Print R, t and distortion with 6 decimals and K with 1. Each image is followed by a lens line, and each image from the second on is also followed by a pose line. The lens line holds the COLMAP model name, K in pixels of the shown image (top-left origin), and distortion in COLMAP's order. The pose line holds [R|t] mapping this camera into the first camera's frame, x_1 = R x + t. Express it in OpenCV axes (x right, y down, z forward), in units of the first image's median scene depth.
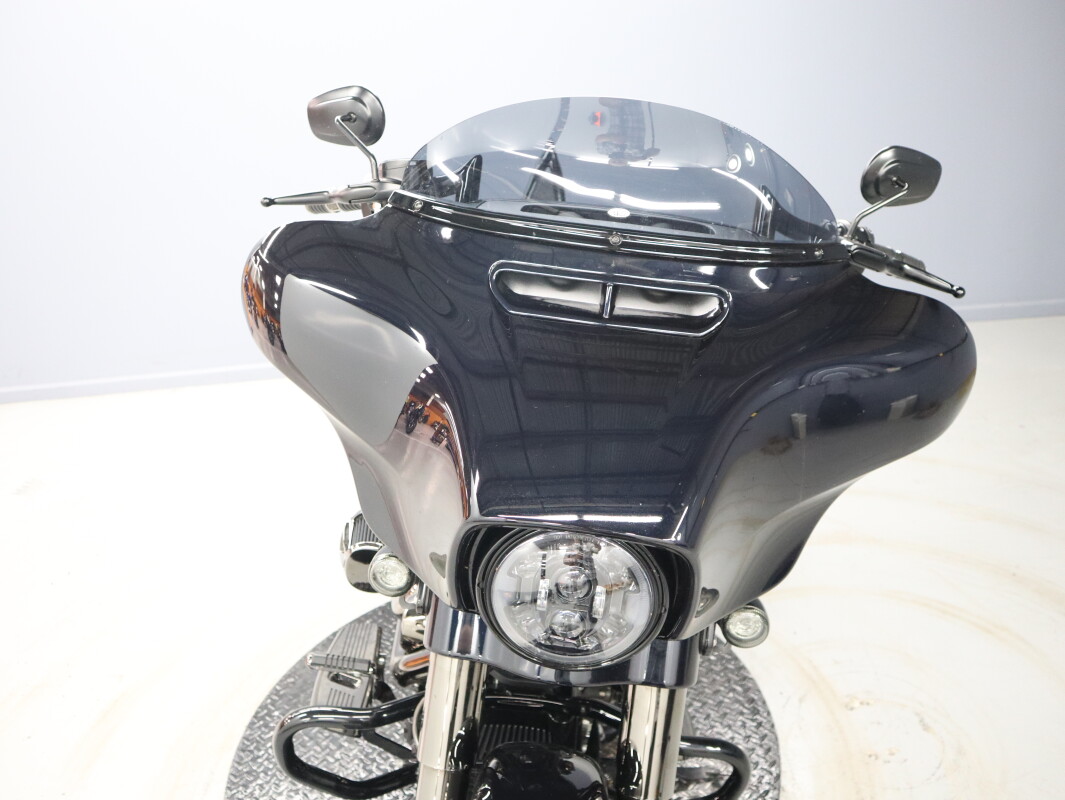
lens RADIAL K [[838.2, 0, 534.0], [0, 838.2, 406.4], [0, 0, 1]] dist [-0.113985, 0.077170]
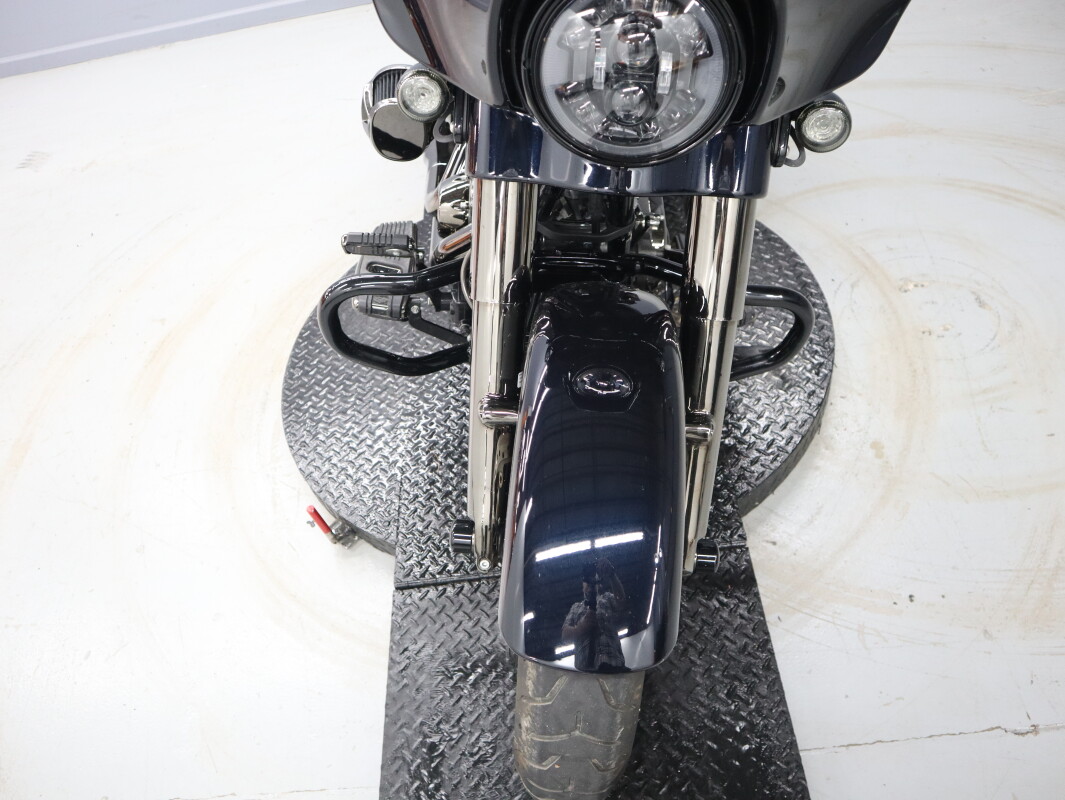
lens RADIAL K [[838.2, 0, 535.5], [0, 838.2, 402.1], [0, 0, 1]] dist [-0.113985, 0.077170]
pose [[0.997477, -0.058683, -0.039957, -0.027561], [0.069226, 0.928800, 0.364059, 0.152495], [0.015748, -0.365906, 0.930518, 0.050177]]
